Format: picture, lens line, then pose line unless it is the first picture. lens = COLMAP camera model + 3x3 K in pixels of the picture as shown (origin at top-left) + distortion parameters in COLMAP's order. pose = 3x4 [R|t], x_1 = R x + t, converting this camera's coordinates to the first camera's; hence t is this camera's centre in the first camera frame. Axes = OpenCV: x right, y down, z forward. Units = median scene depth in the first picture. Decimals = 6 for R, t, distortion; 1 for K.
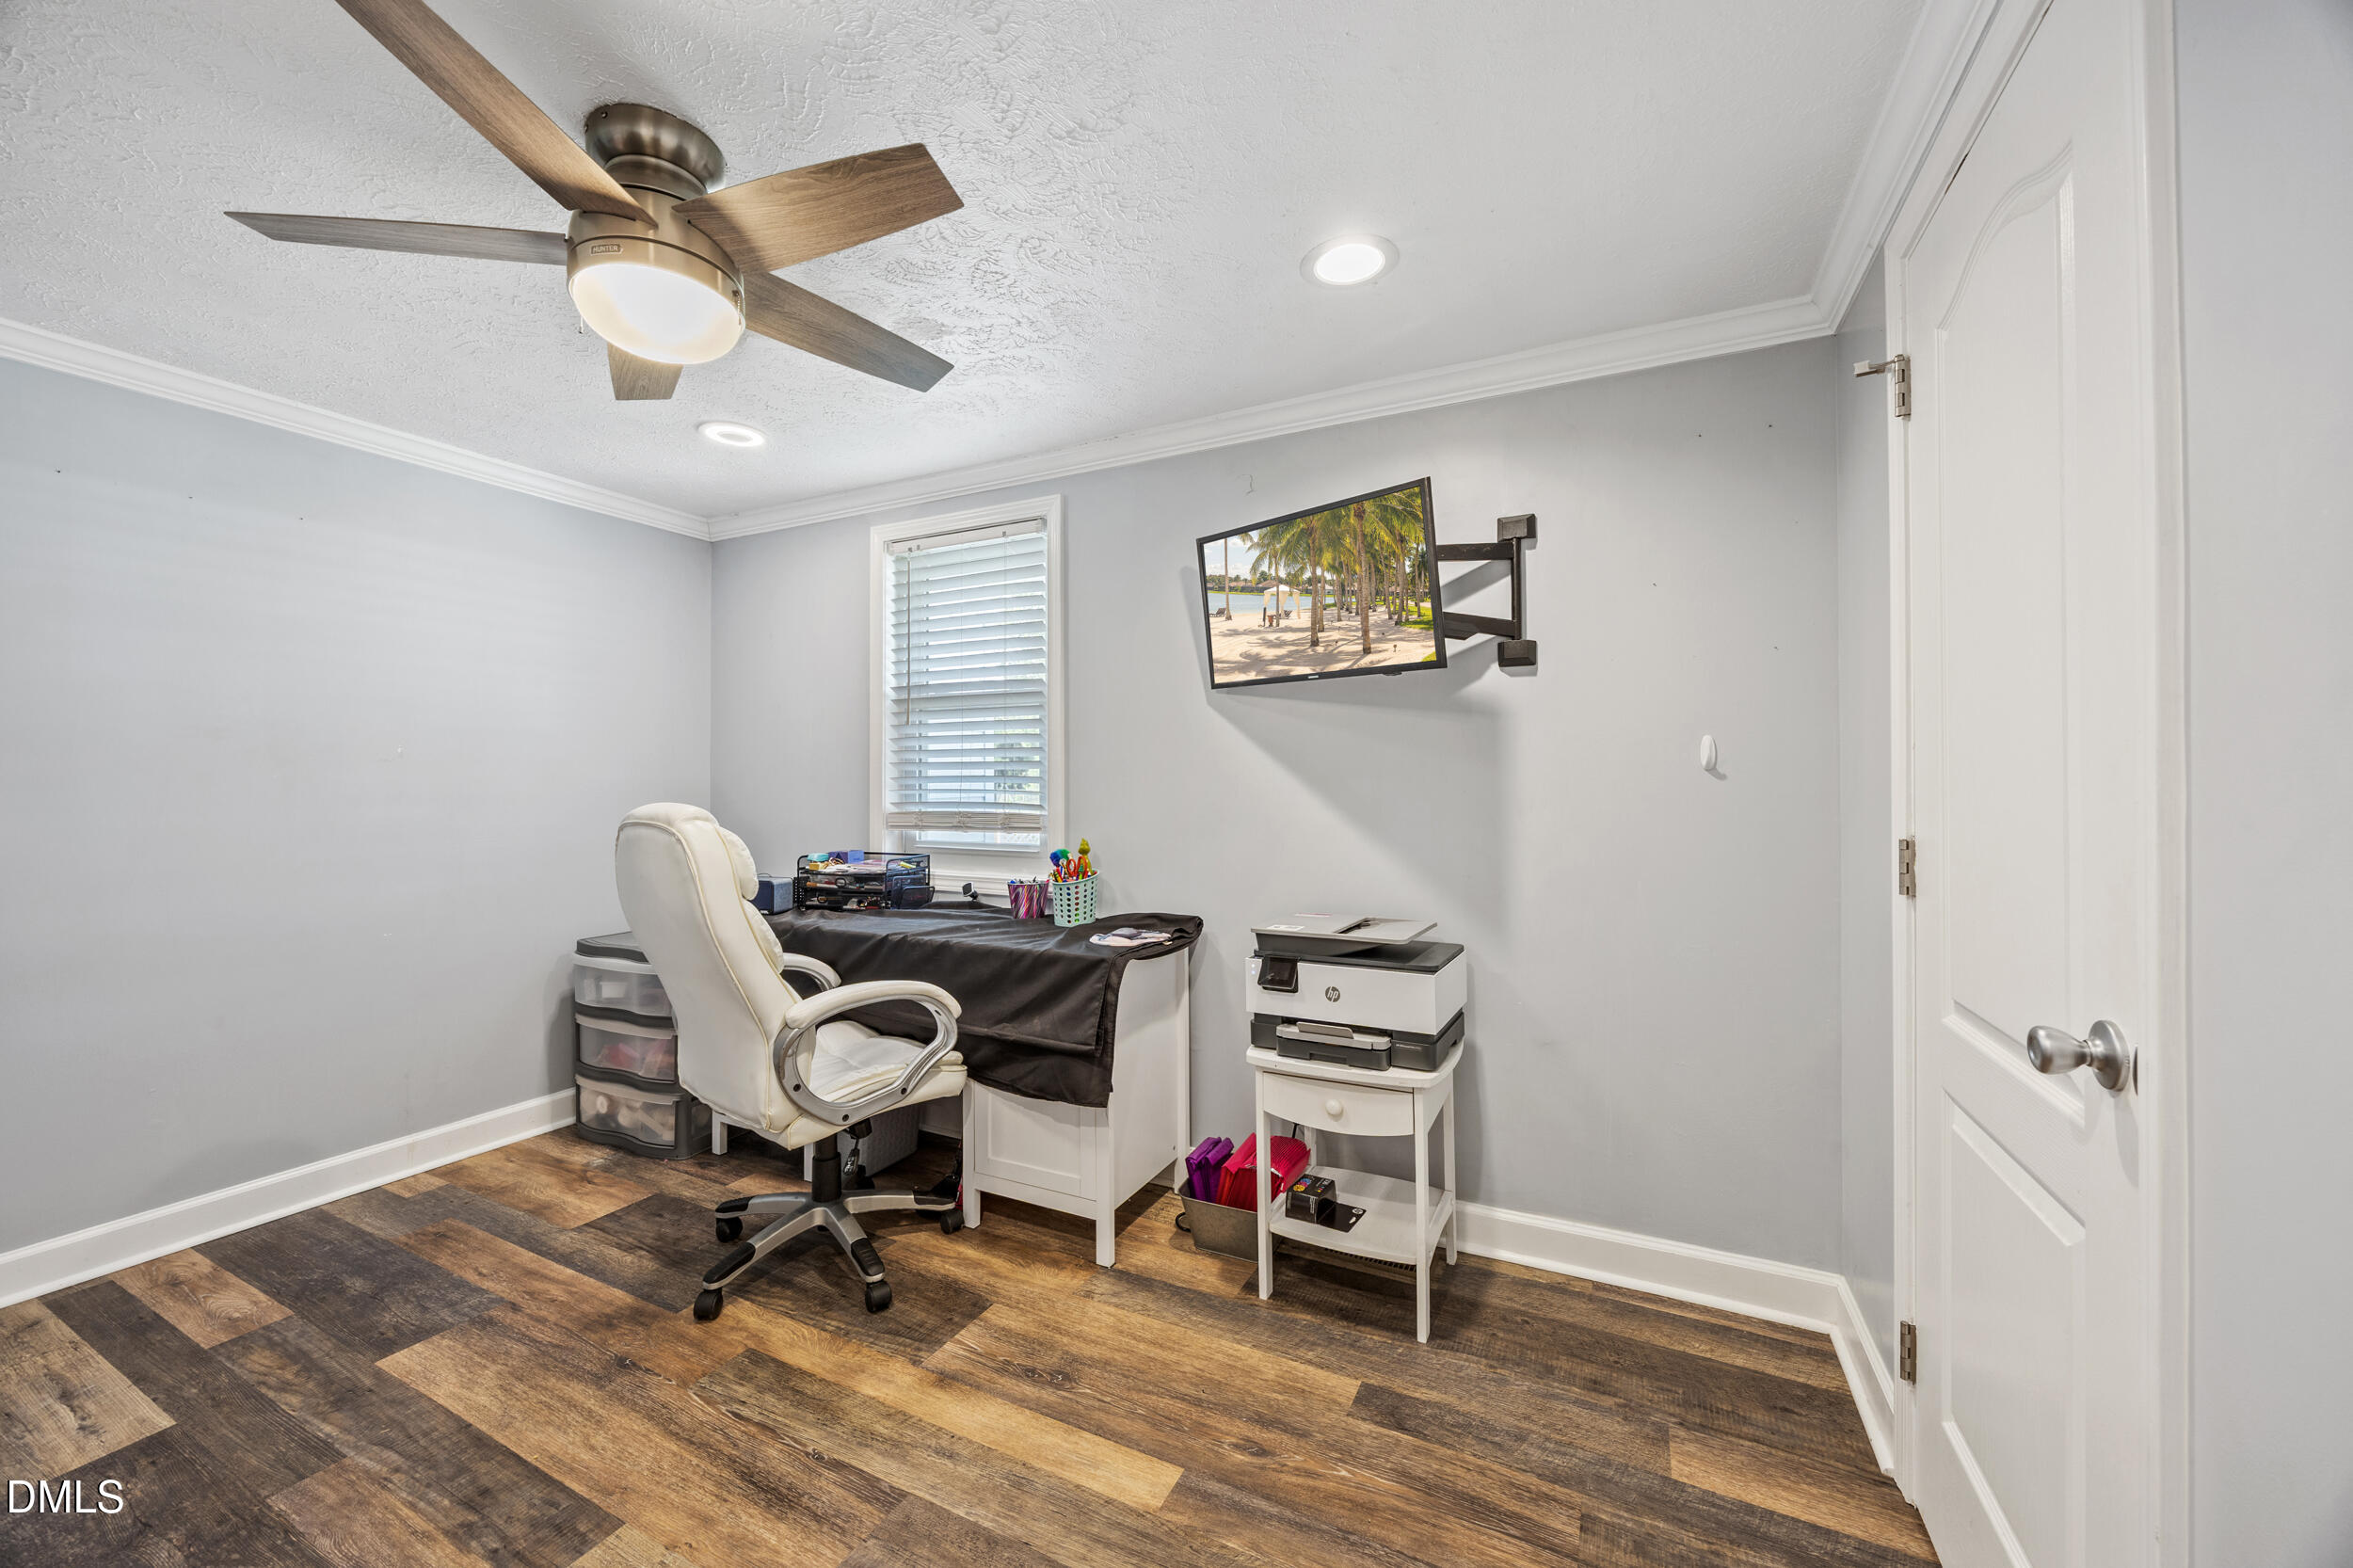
lens RADIAL K [[887.3, 0, 1169.1], [0, 887.3, 772.1], [0, 0, 1]] dist [-0.004842, -0.000100]
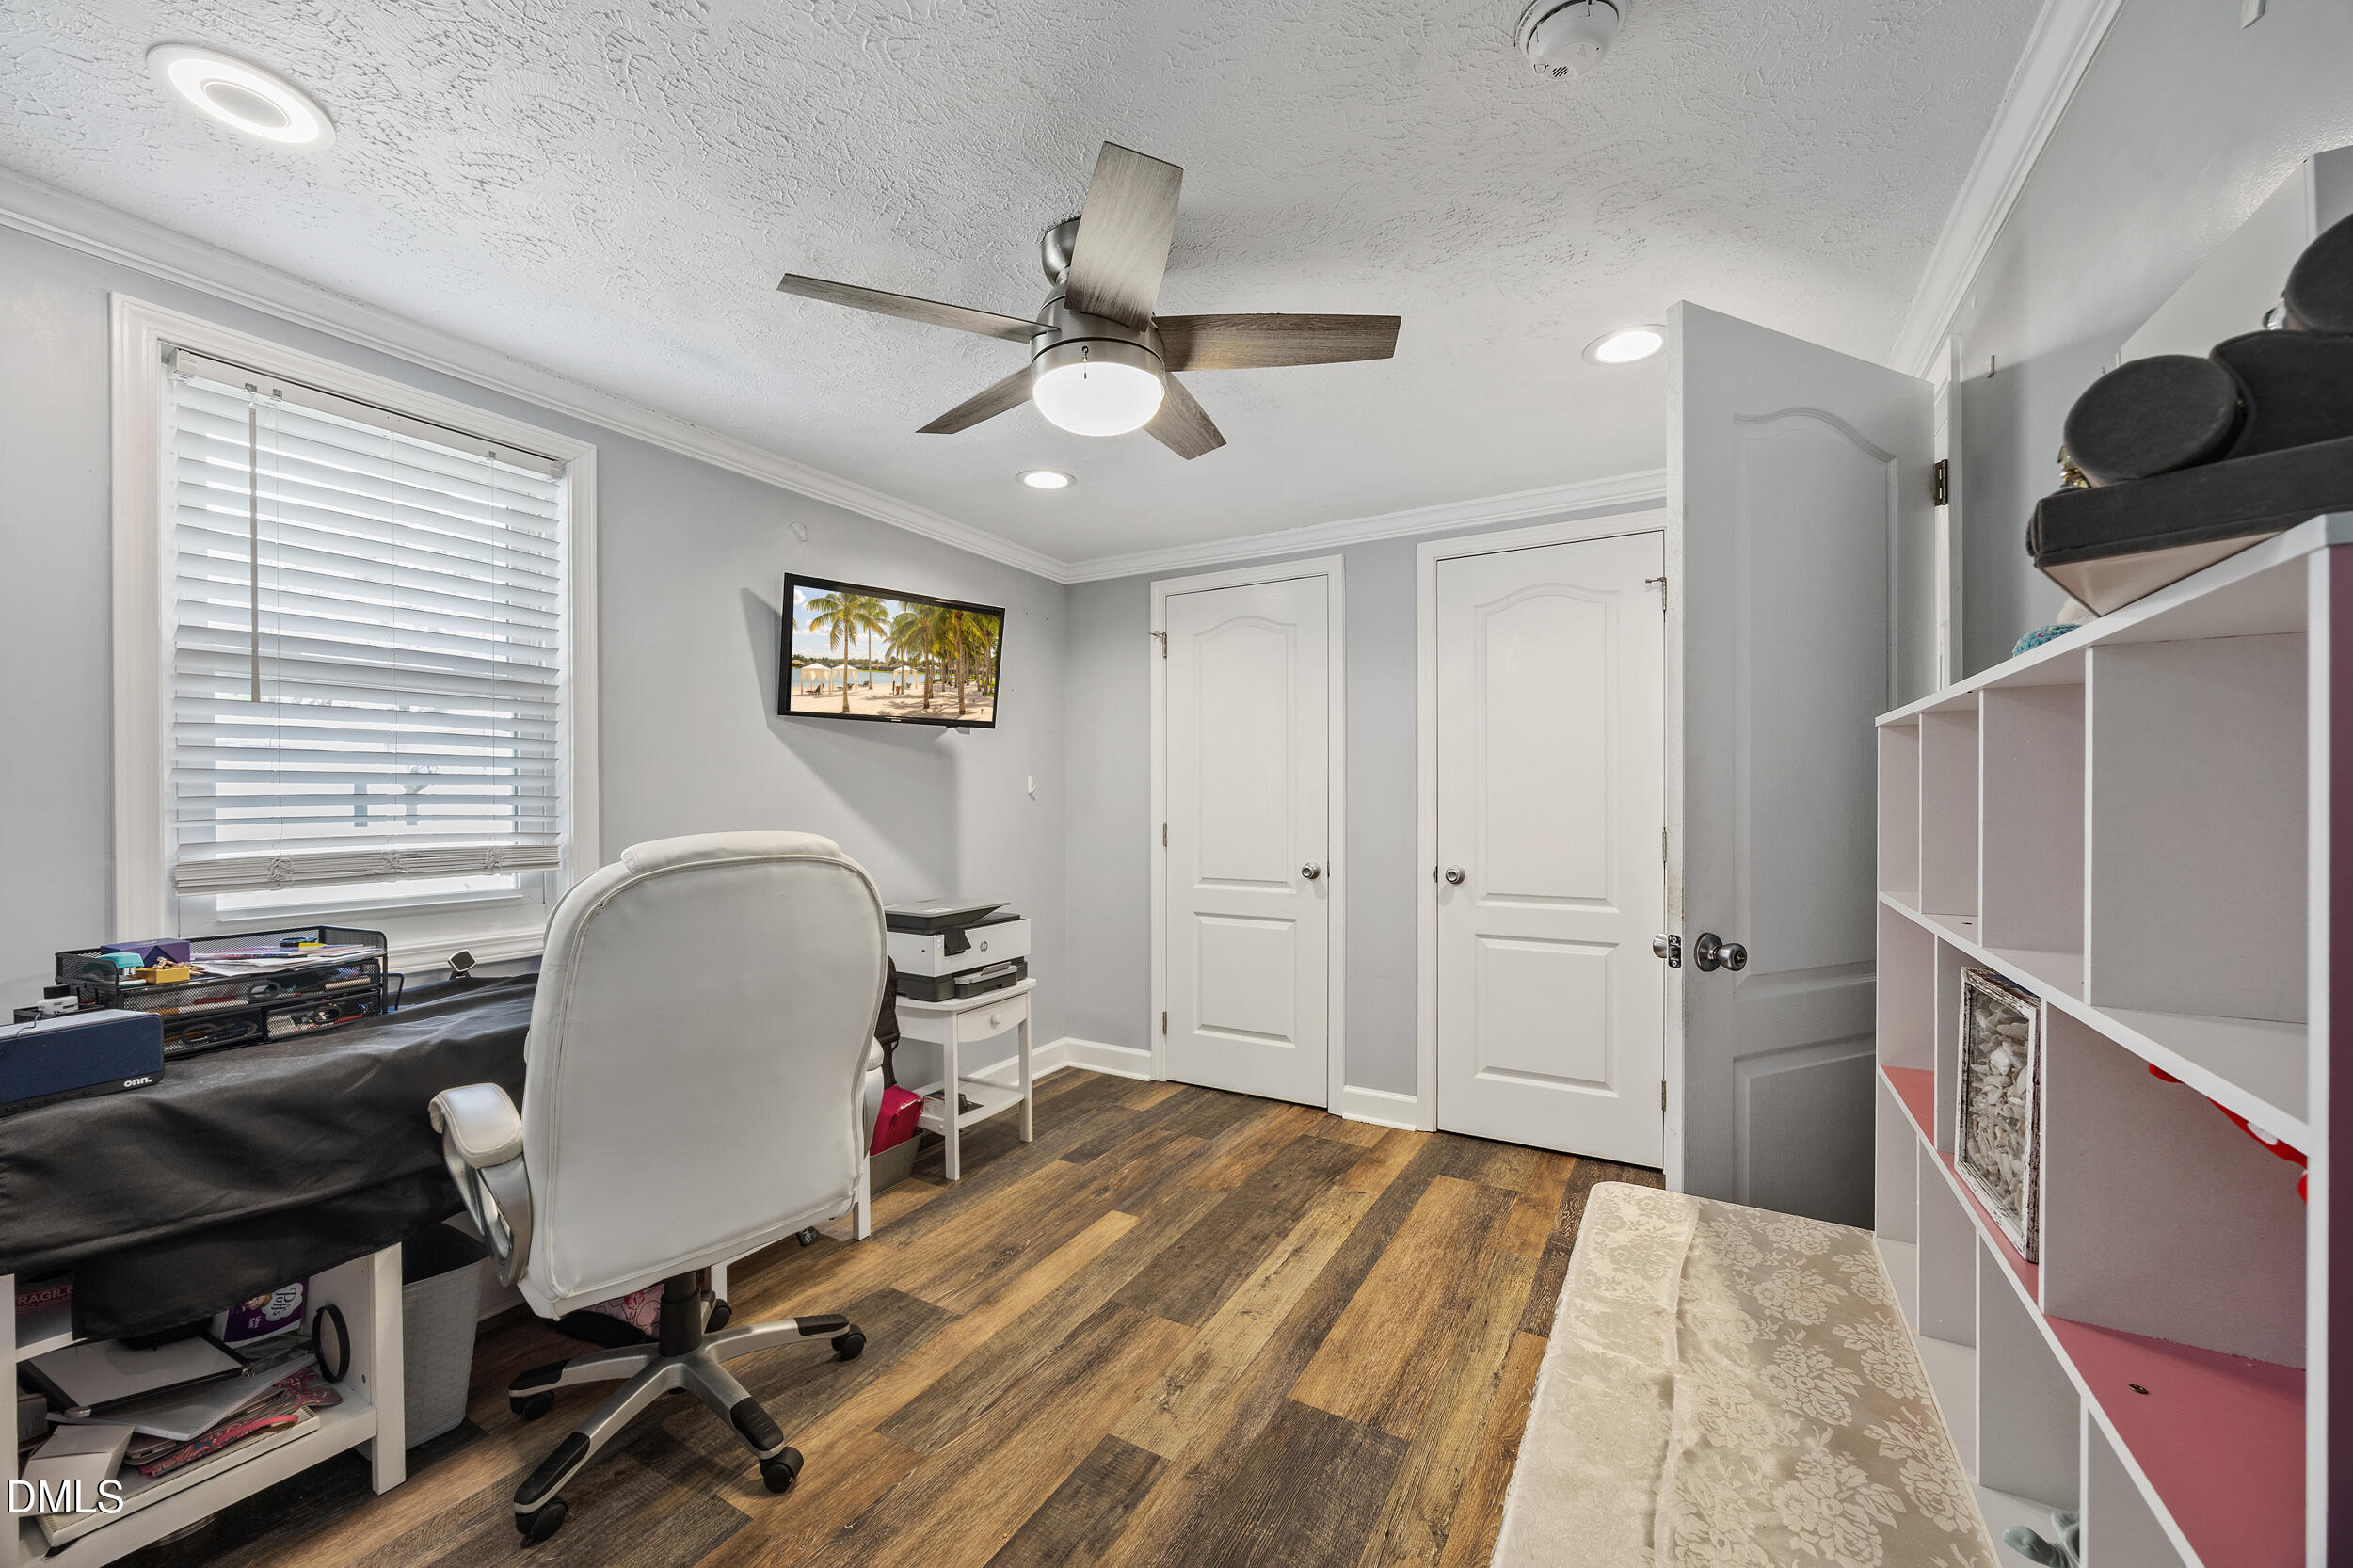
lens RADIAL K [[887.3, 0, 1168.6], [0, 887.3, 800.5], [0, 0, 1]] dist [-0.004842, -0.000100]
pose [[0.061703, 0.000059, 0.998095, -1.314312], [-0.007739, 0.999970, 0.000420, 0.005986], [-0.998065, -0.007750, 0.061701, 0.629066]]
